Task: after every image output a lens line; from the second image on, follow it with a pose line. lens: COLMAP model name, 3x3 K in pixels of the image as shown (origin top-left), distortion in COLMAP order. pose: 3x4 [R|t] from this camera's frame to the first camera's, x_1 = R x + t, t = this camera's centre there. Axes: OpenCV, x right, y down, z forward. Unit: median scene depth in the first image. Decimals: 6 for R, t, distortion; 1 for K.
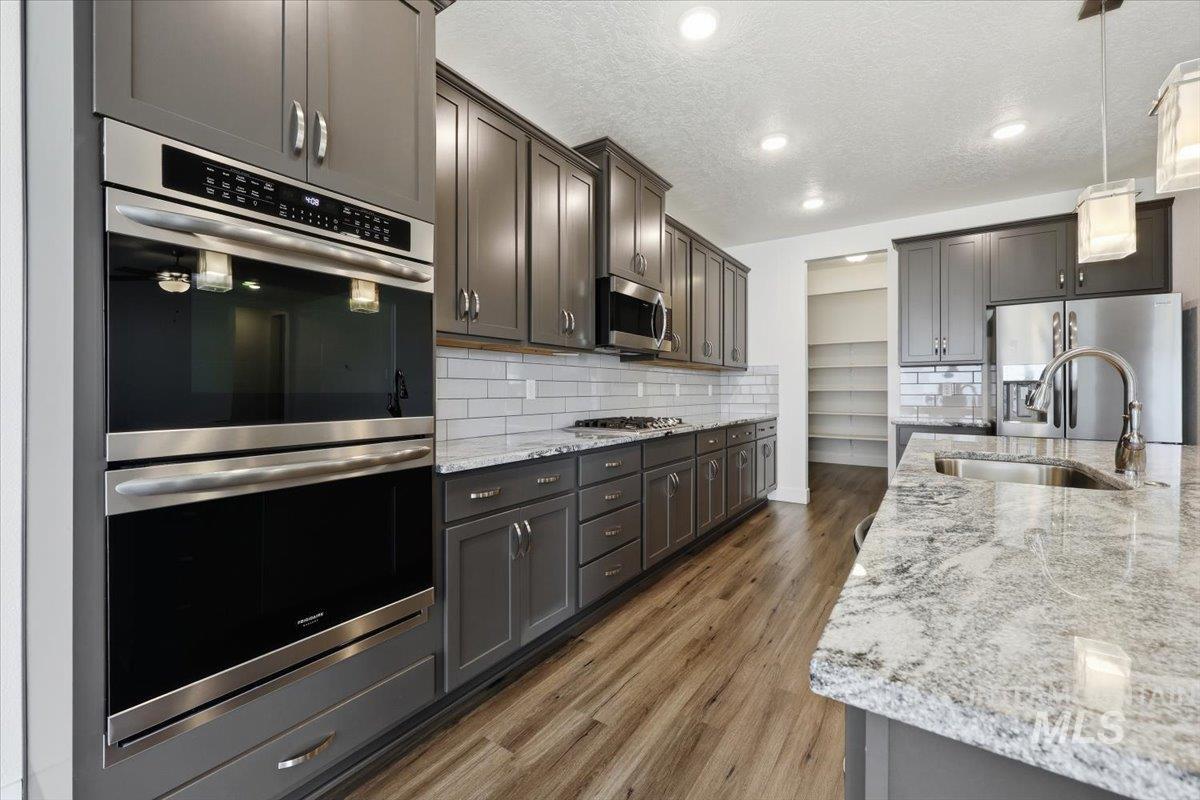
lens RADIAL K [[489.7, 0, 603.4], [0, 489.7, 391.3], [0, 0, 1]] dist [0.001662, -0.000789]
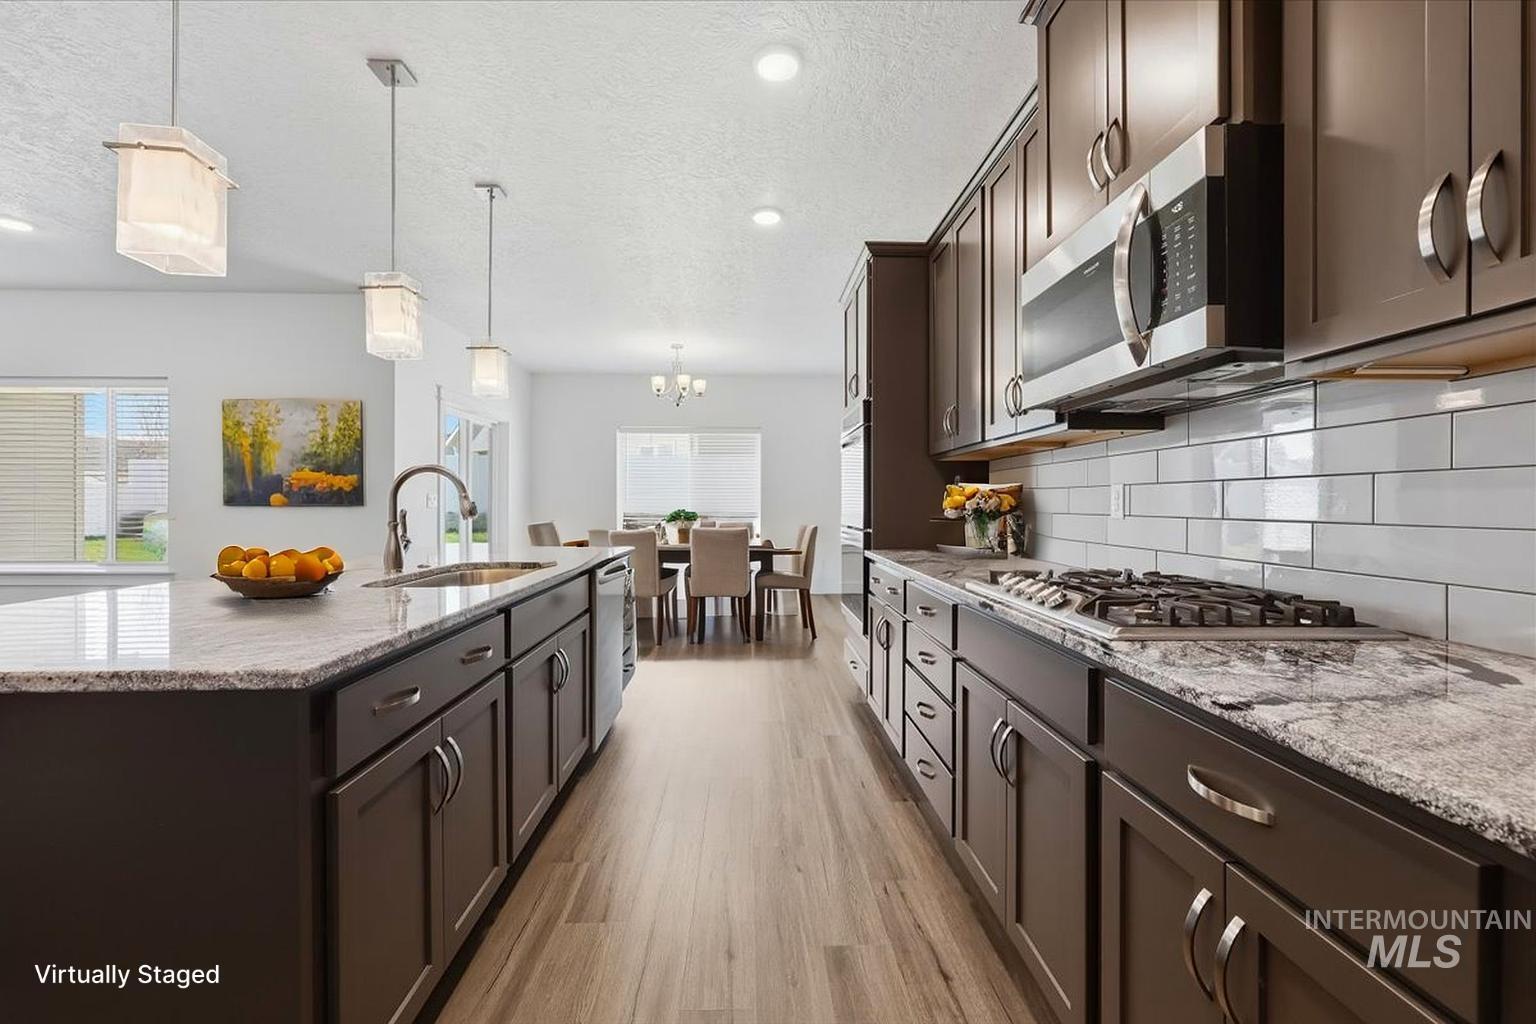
lens RADIAL K [[626.8, 0, 764.4], [0, 626.8, 504.9], [0, 0, 1]] dist [0.001662, -0.000789]
pose [[-0.813981, 0.000138, -0.580892, 0.662243], [-0.004884, 0.999963, 0.007082, -0.005574], [0.580871, 0.008602, -0.813950, 1.472870]]
